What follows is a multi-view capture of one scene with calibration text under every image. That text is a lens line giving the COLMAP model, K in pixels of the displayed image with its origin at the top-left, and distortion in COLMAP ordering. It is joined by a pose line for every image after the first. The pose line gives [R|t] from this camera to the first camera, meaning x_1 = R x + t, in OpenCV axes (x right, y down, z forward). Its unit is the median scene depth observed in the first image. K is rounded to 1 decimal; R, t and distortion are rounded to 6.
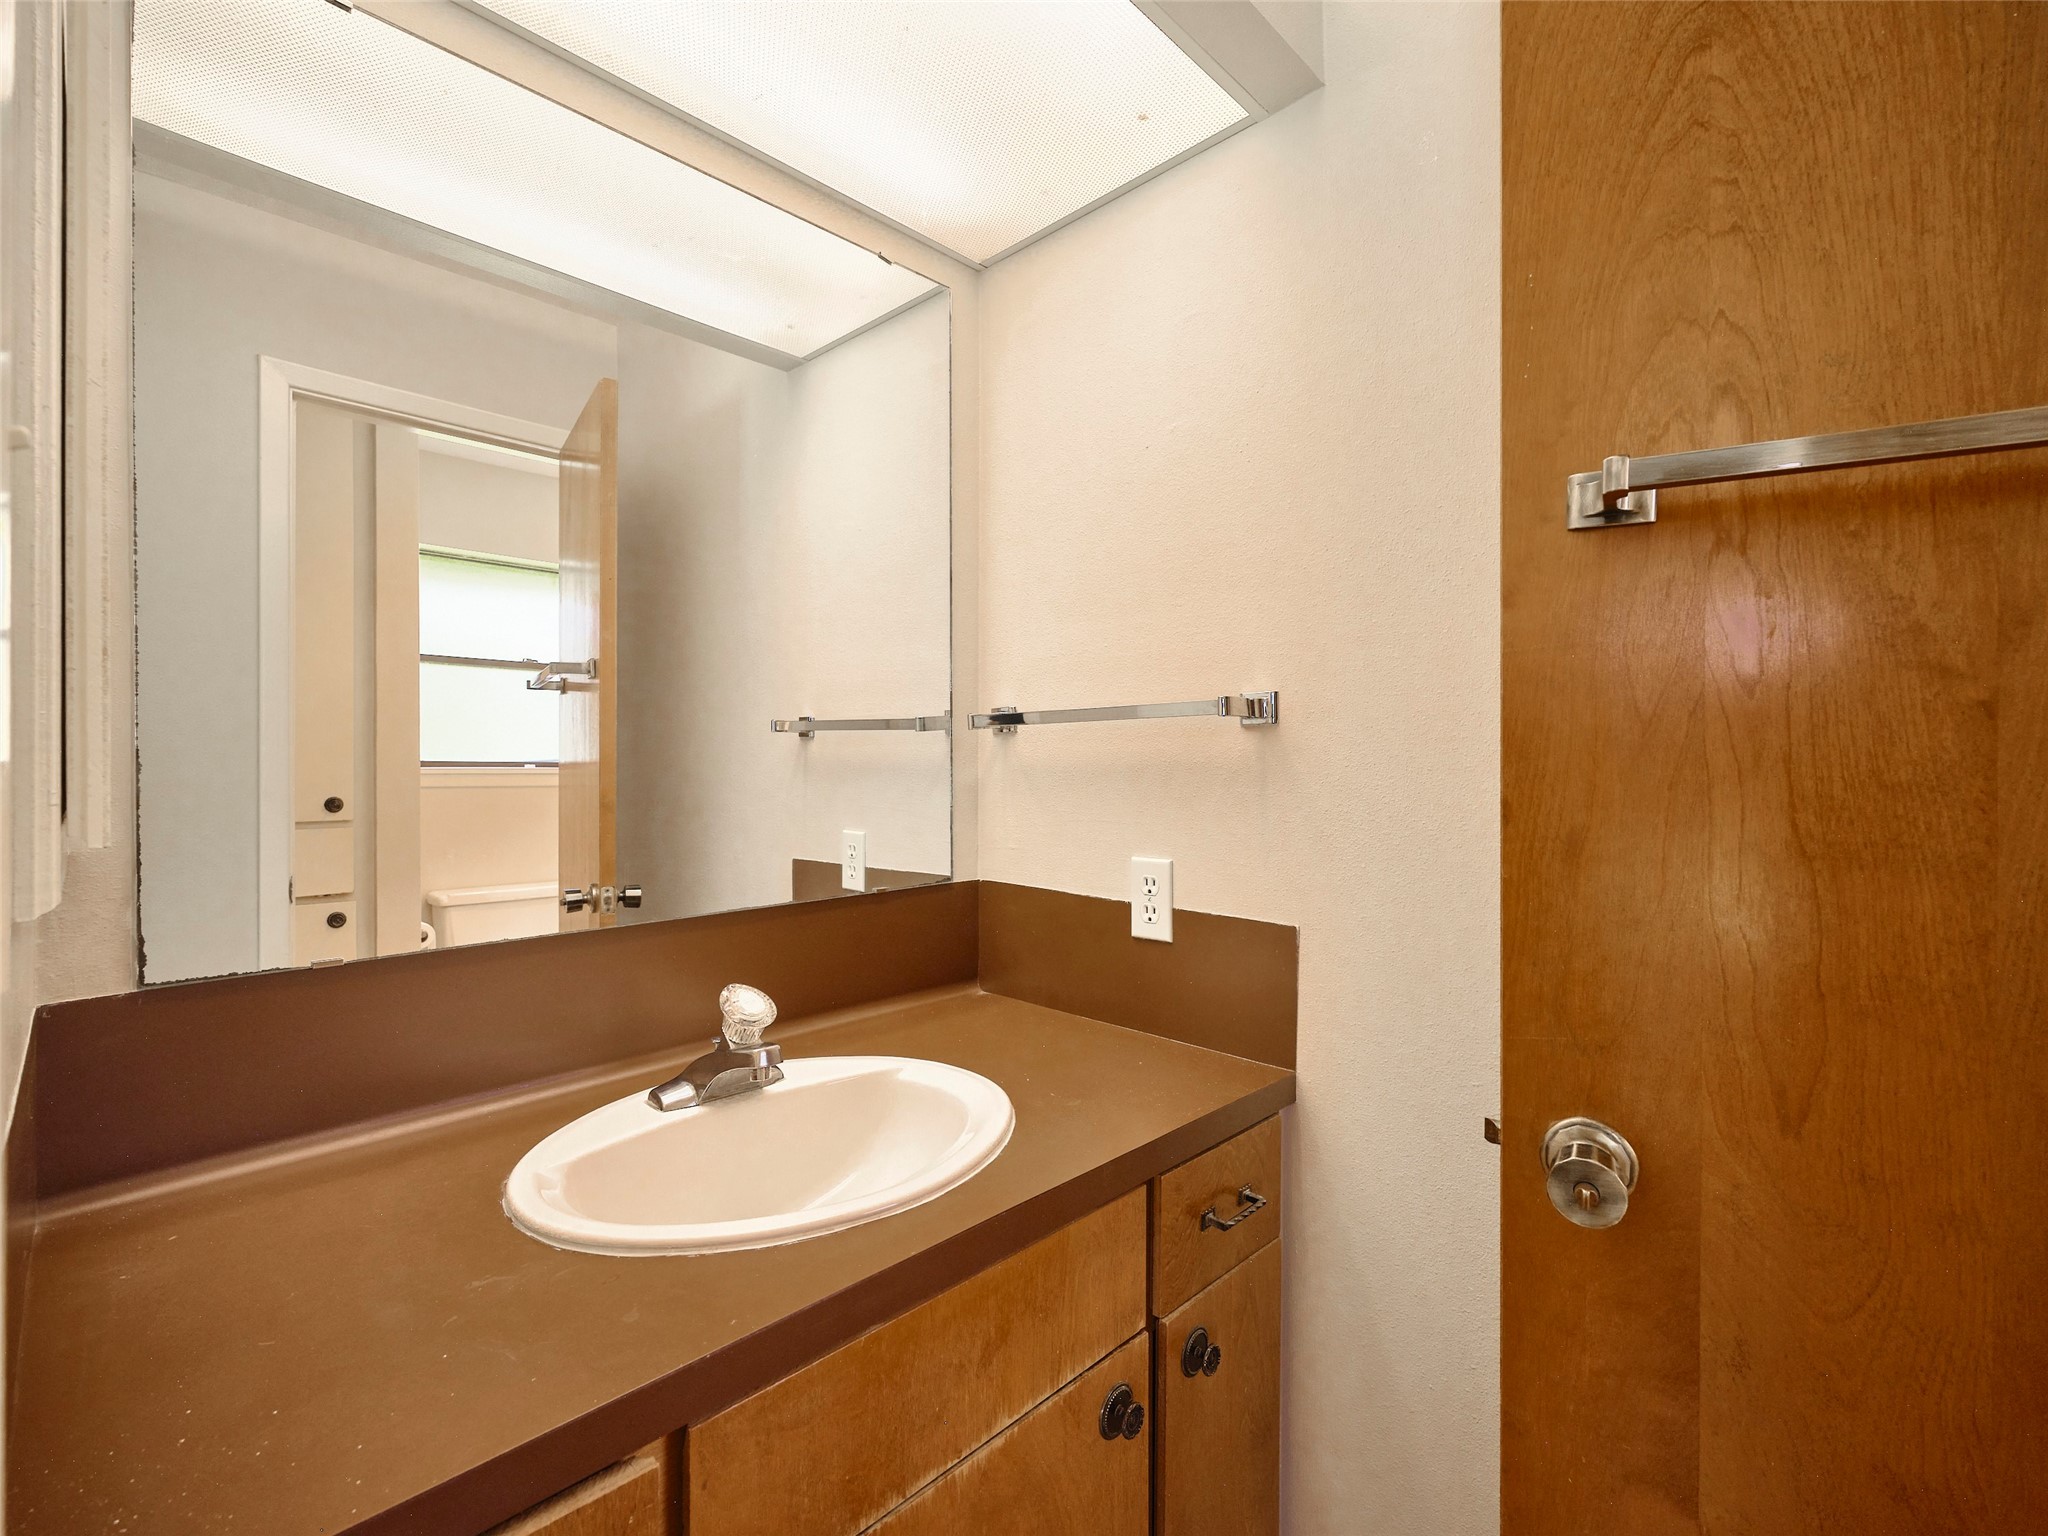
lens RADIAL K [[939.4, 0, 1022.1], [0, 939.4, 767.4], [0, 0, 1]] dist [-0.001361, 0.000535]
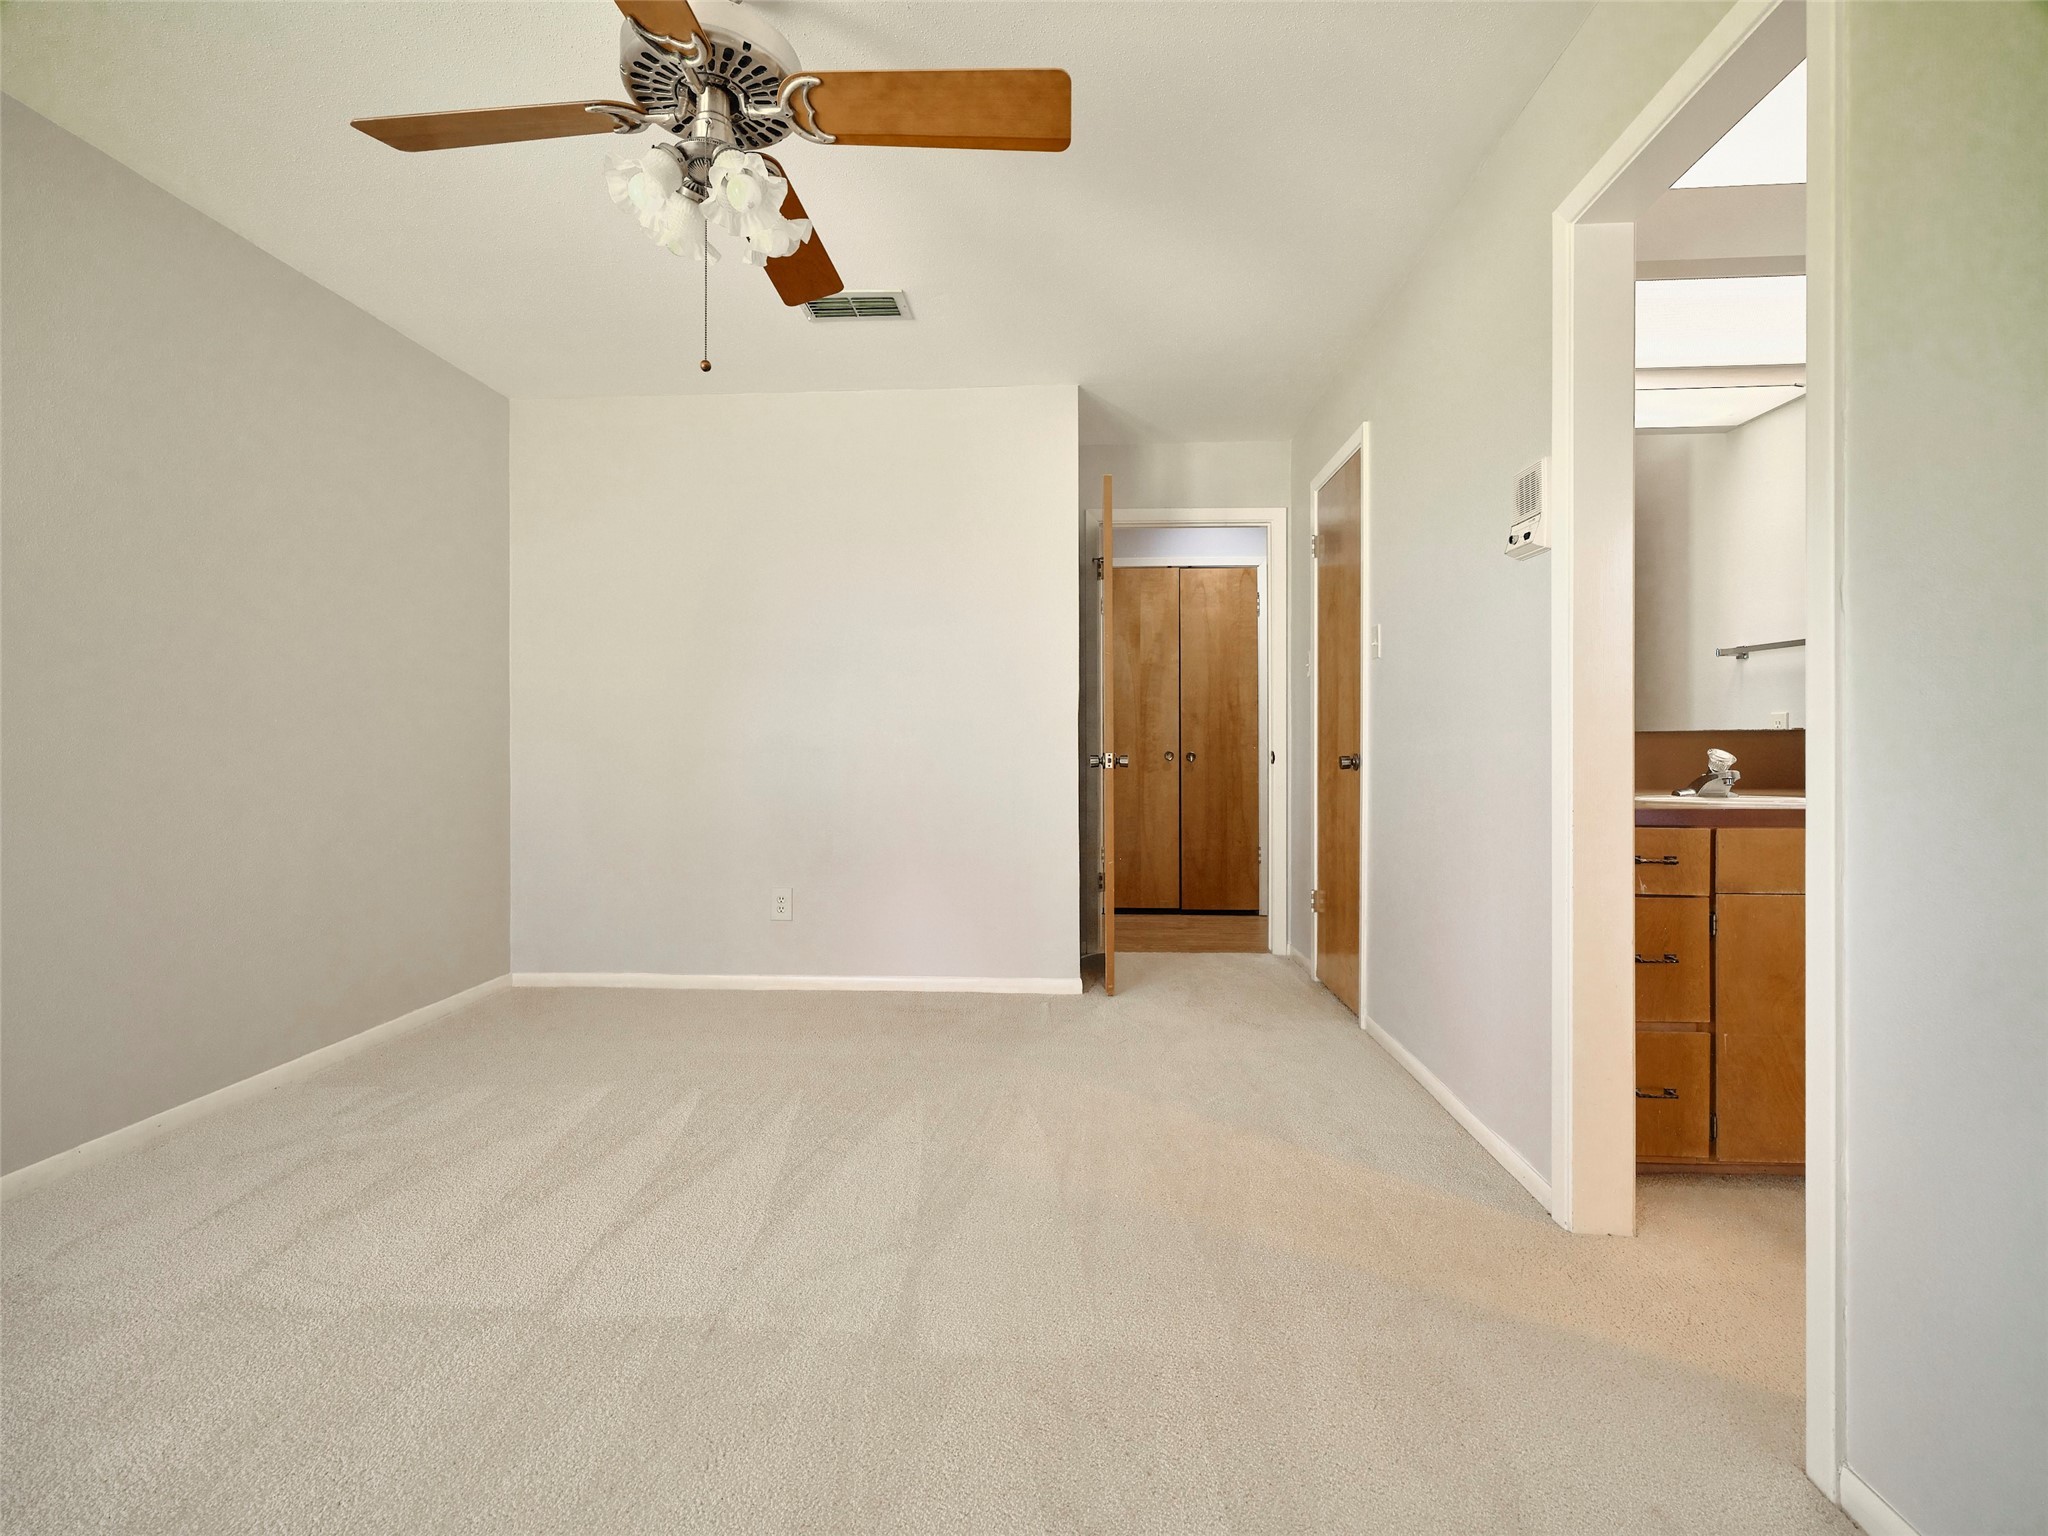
lens RADIAL K [[939.4, 0, 1021.8], [0, 939.4, 757.4], [0, 0, 1]] dist [-0.001361, 0.000535]
pose [[0.654928, 0.007564, -0.755653, 0.196073], [-0.000435, 0.999954, 0.009633, 0.130299], [0.755691, -0.005980, 0.654901, -1.072220]]
